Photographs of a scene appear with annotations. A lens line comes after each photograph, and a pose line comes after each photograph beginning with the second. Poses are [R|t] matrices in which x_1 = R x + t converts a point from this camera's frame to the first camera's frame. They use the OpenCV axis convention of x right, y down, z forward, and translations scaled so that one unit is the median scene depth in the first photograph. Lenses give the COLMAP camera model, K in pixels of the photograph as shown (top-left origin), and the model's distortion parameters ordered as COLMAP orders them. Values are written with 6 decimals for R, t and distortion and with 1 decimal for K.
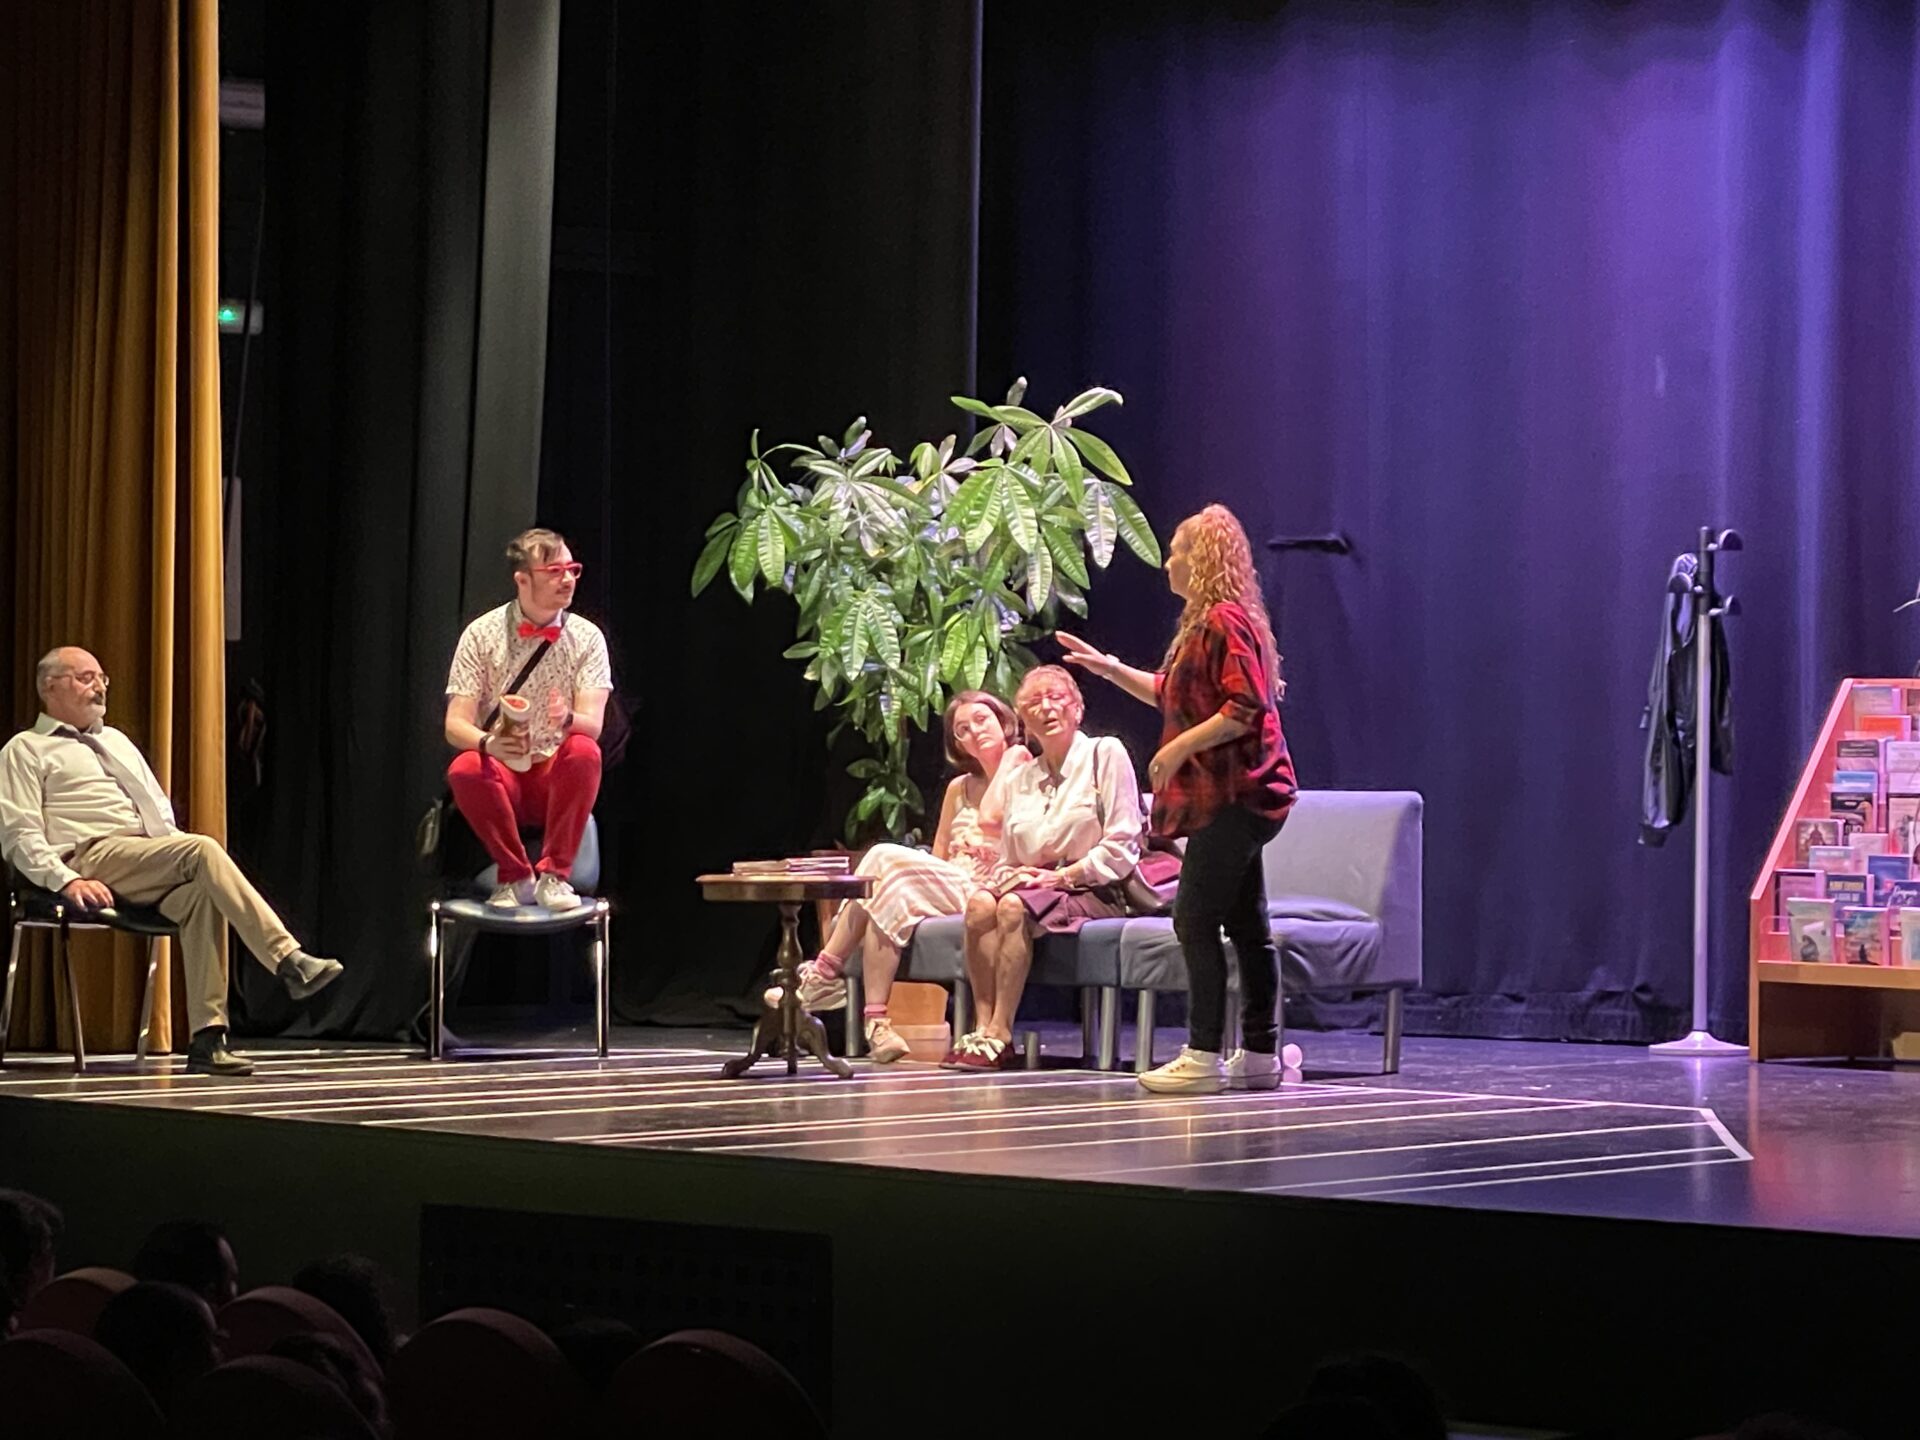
lens RADIAL K [[5315.0, 0, 910.8], [0, 5315.0, 720.8], [0, 0, 1]] dist [0.074352, 0.820533]
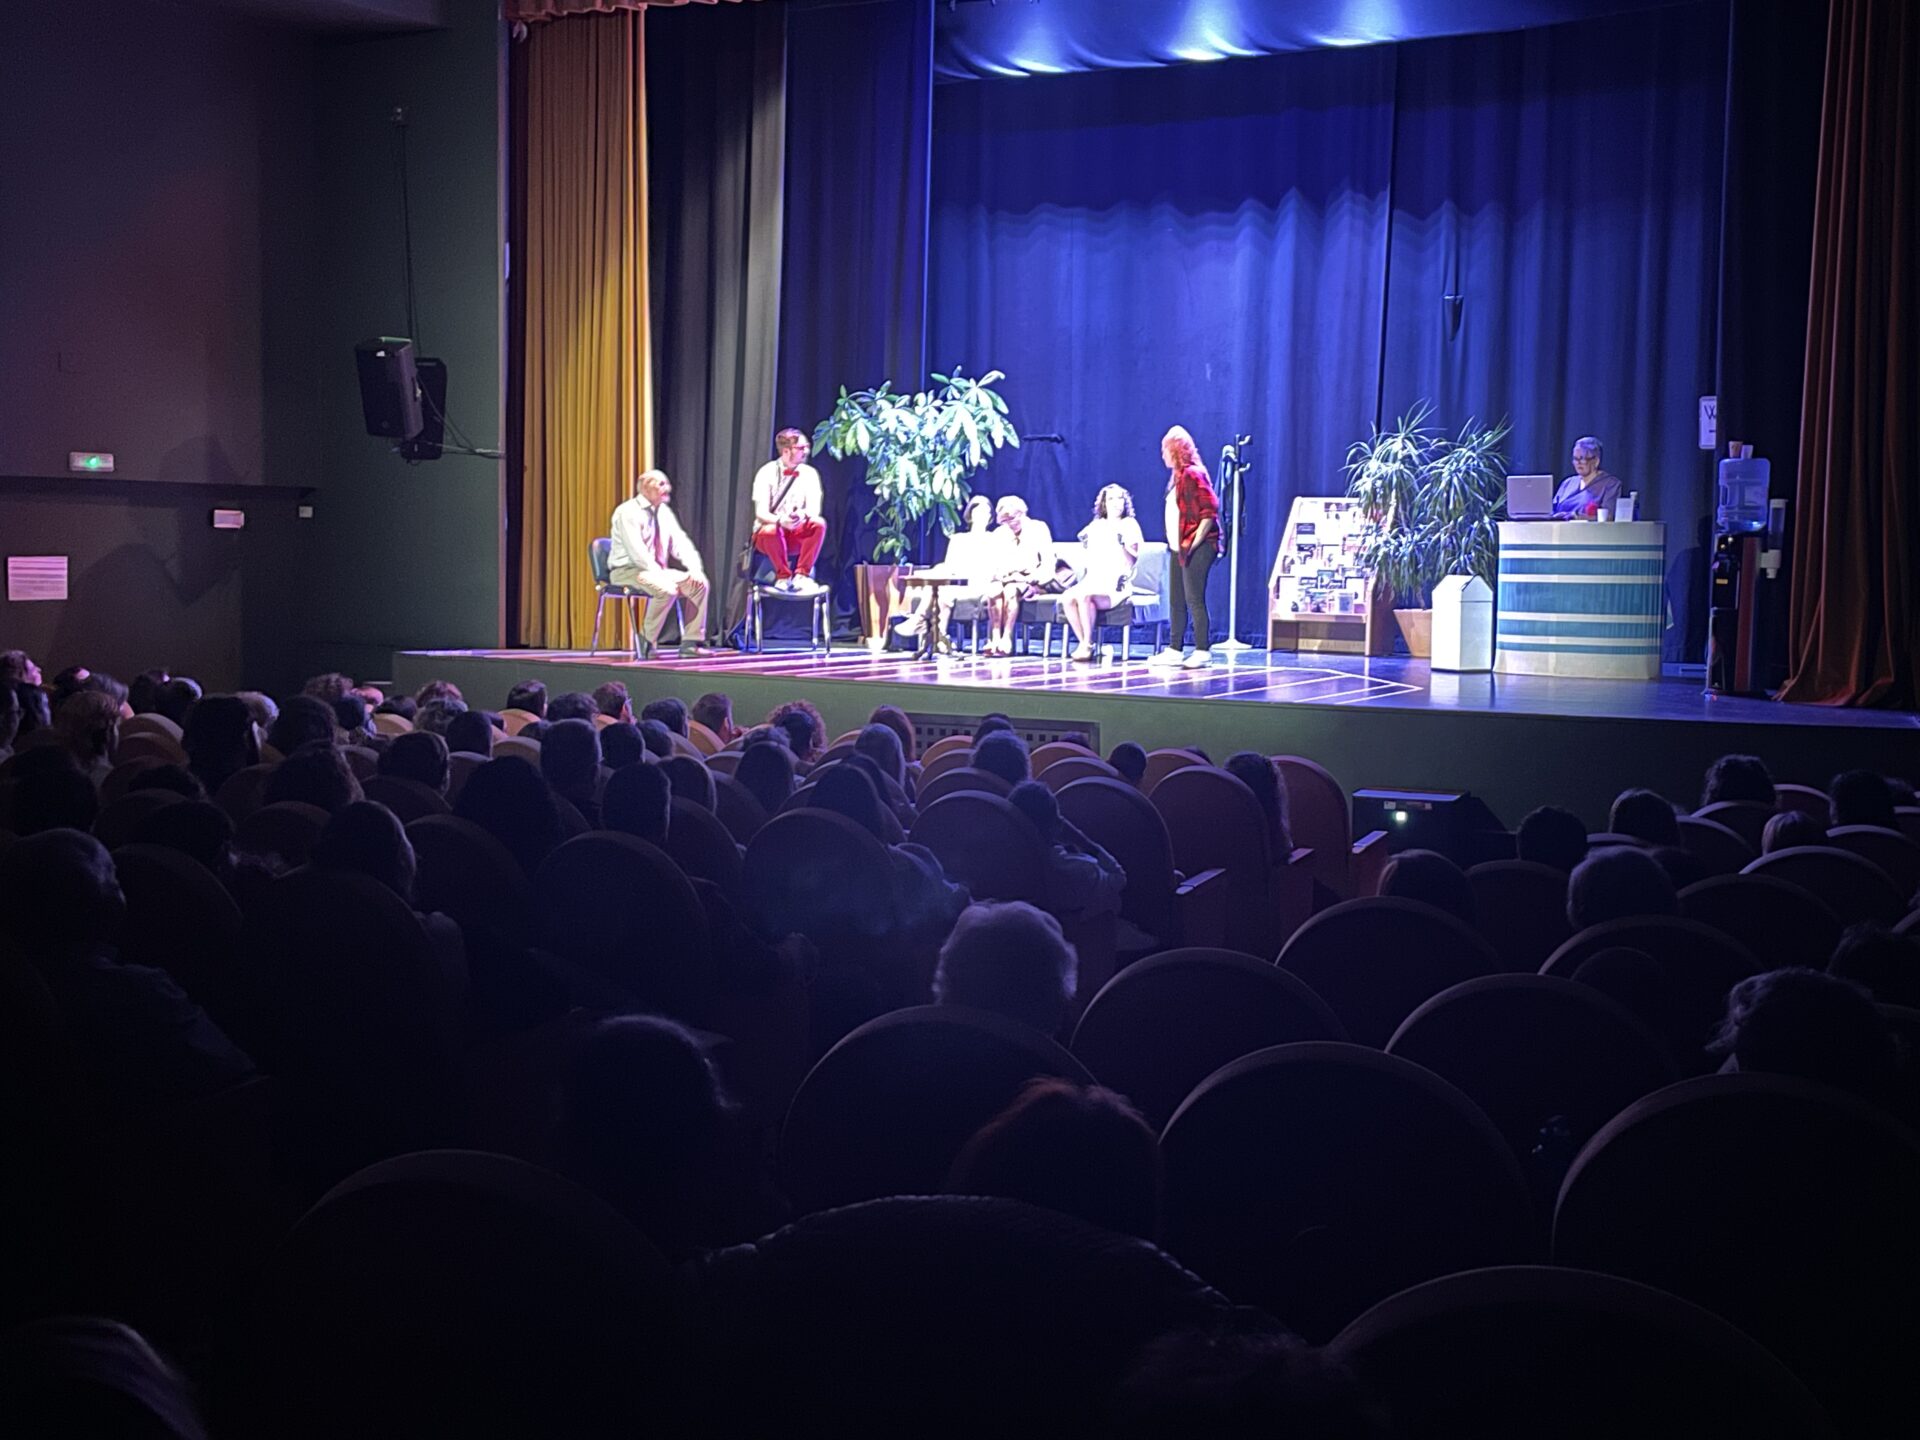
lens RADIAL K [[2352.9, 0, 960.0], [0, 2352.9, 720.0], [0, 0, 1]] dist [0.147893, -0.286538]
pose [[0.969962, -0.011512, 0.242985, -0.242445], [-0.010735, 0.995881, 0.090033, -0.002069], [-0.243020, -0.089937, 0.965843, -0.034396]]
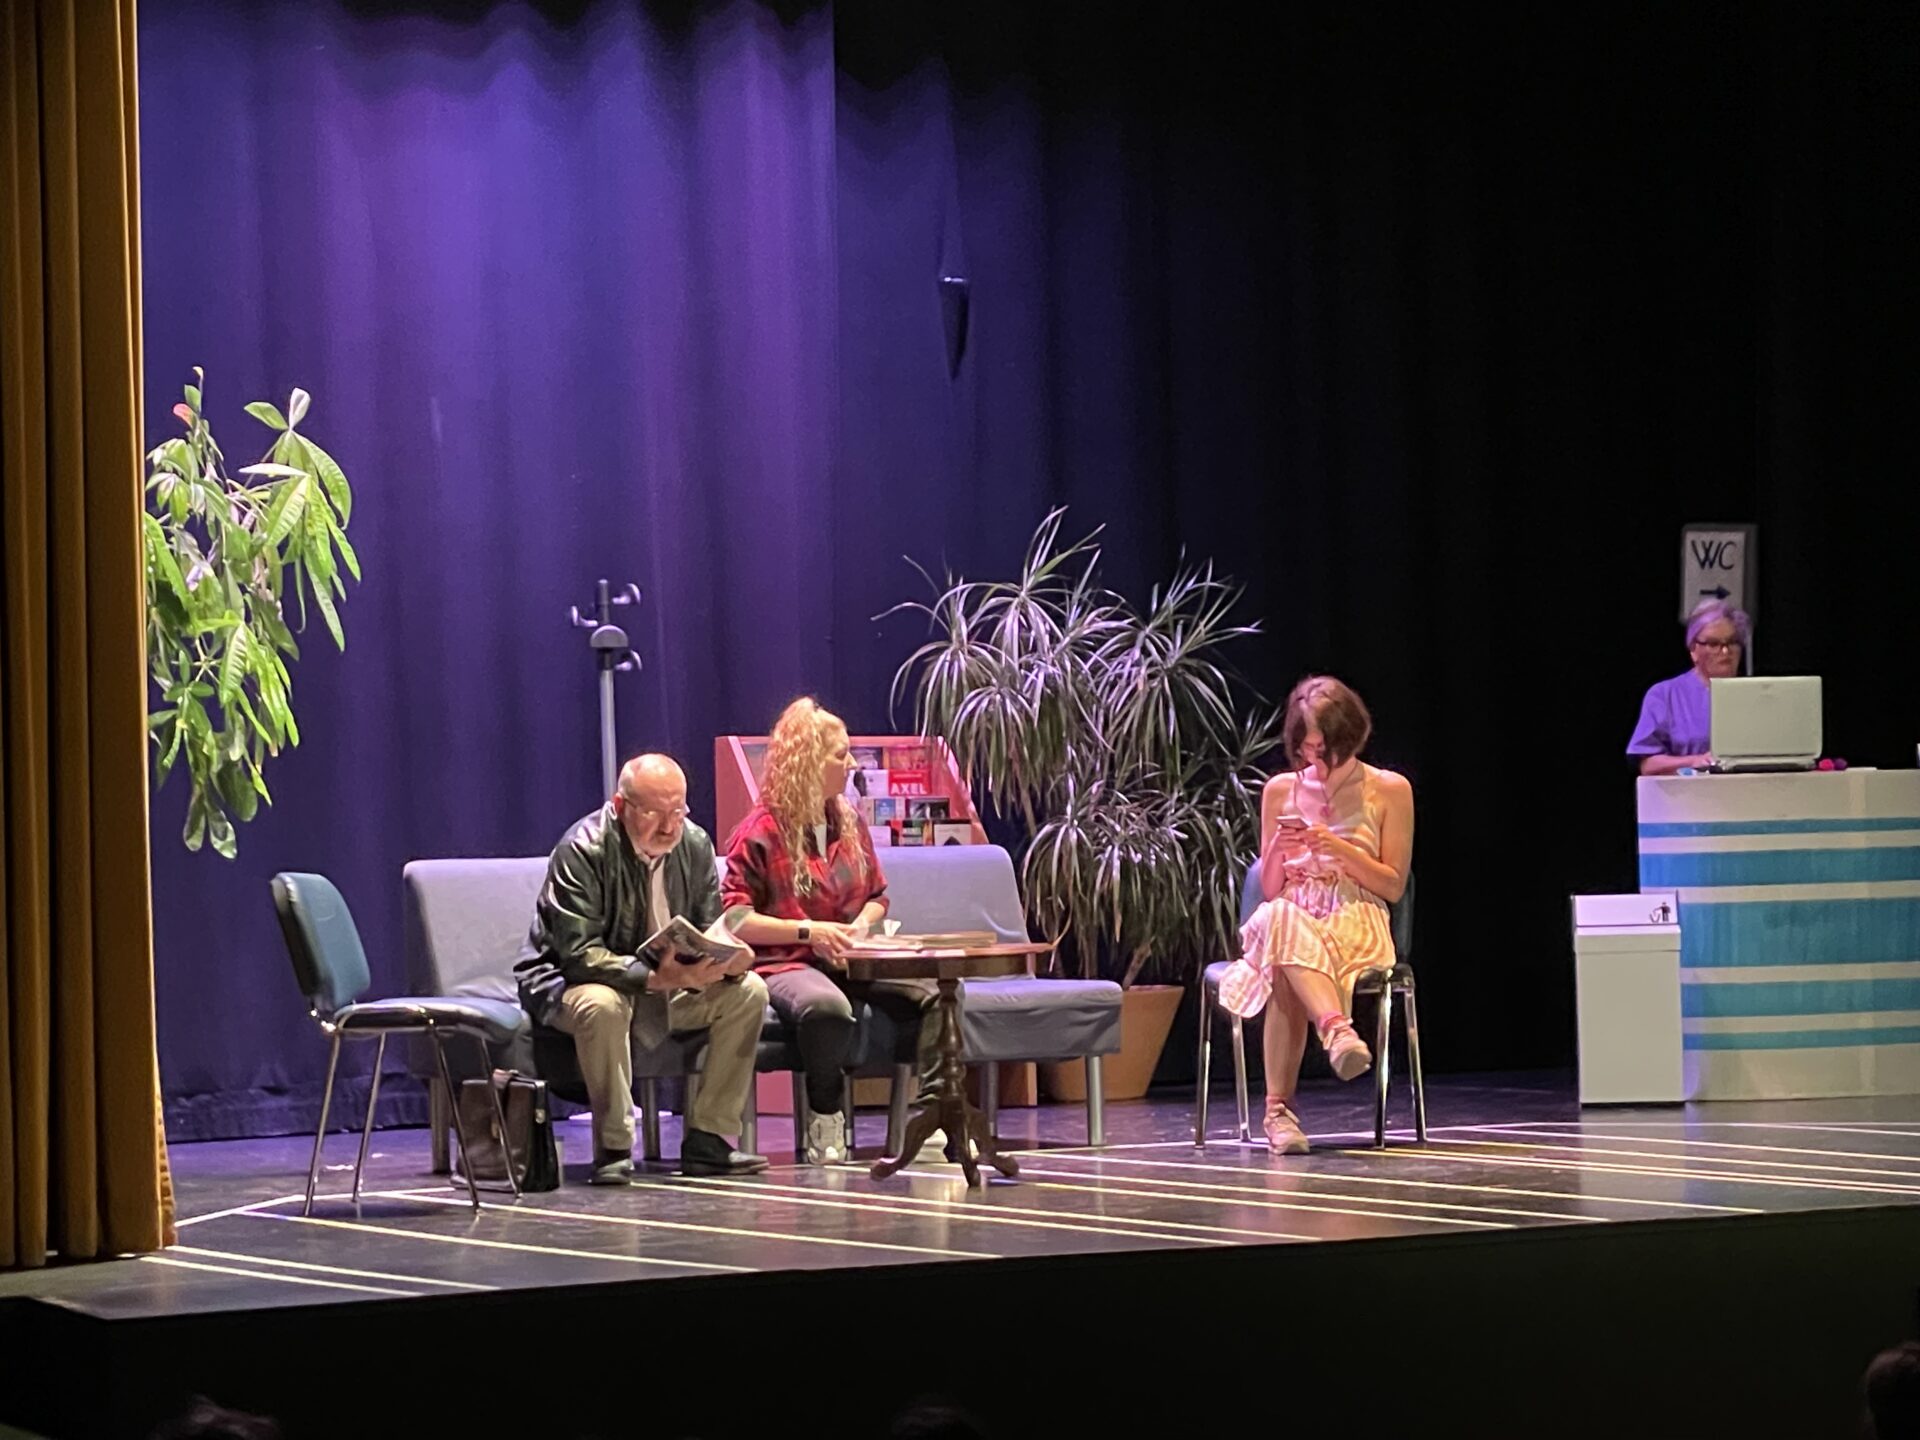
lens RADIAL K [[5170.9, 0, 960.0], [0, 5170.9, 720.0], [0, 0, 1]] dist [0.069568, 1.292023]
pose [[0.264567, 0.011073, 0.964304, -0.745954], [0.013986, 0.999785, -0.015318, 0.004527], [-0.964266, 0.017540, 0.264355, 0.691259]]
